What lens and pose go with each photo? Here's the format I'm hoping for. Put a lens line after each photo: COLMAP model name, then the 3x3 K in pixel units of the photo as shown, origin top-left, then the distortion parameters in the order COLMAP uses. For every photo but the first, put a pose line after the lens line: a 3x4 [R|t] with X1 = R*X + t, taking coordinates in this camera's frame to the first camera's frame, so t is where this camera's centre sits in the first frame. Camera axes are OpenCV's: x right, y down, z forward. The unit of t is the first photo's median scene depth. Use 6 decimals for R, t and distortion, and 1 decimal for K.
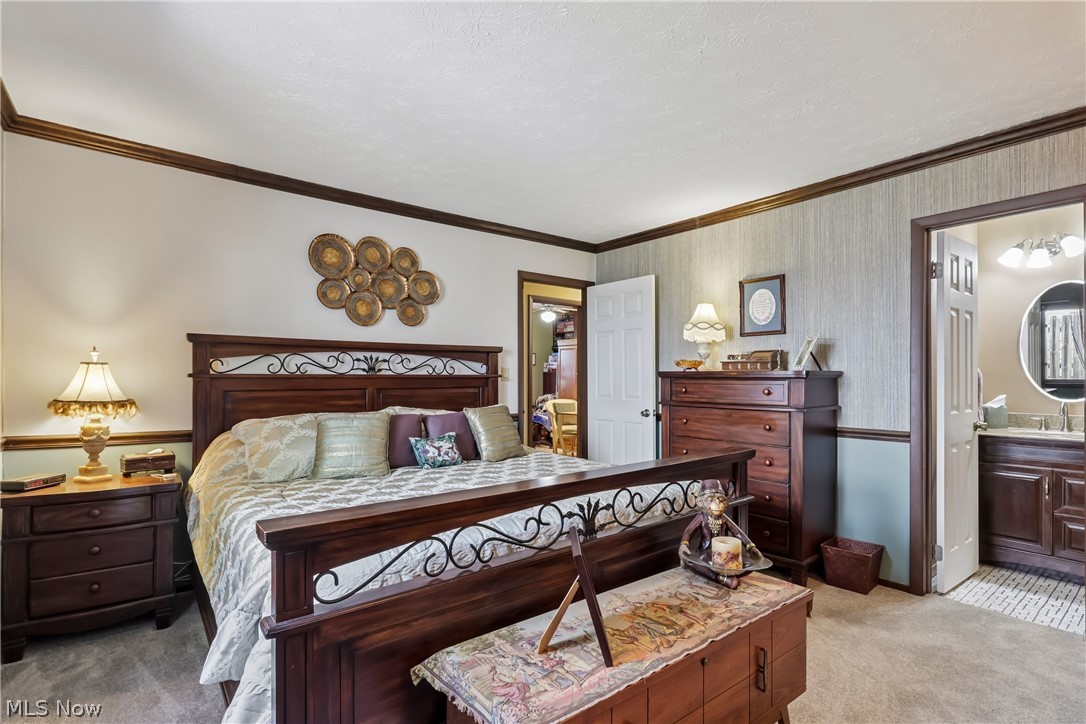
lens RADIAL K [[522.5, 0, 548.3], [0, 522.5, 377.4], [0, 0, 1]] dist [-0.000984, -0.000206]
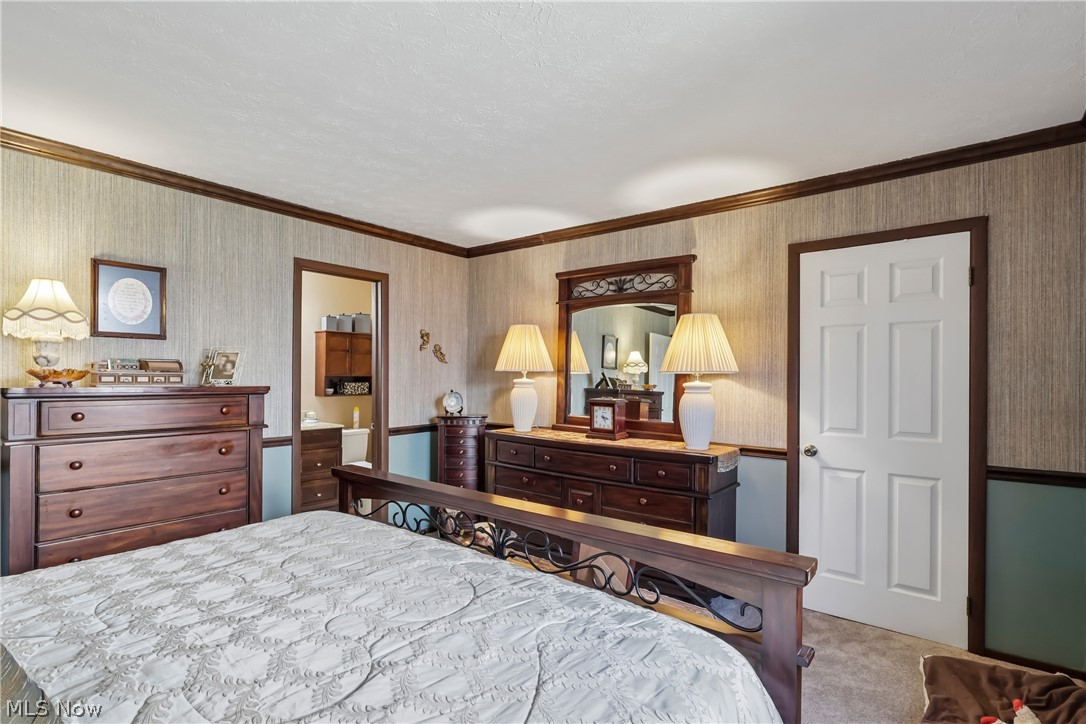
lens RADIAL K [[522.5, 0, 548.3], [0, 522.5, 377.4], [0, 0, 1]] dist [-0.000984, -0.000206]
pose [[-0.216823, -0.002720, 0.976207, -0.522586], [-0.008677, 0.999962, 0.000859, -0.030776], [-0.976172, -0.008284, -0.216838, 0.613175]]
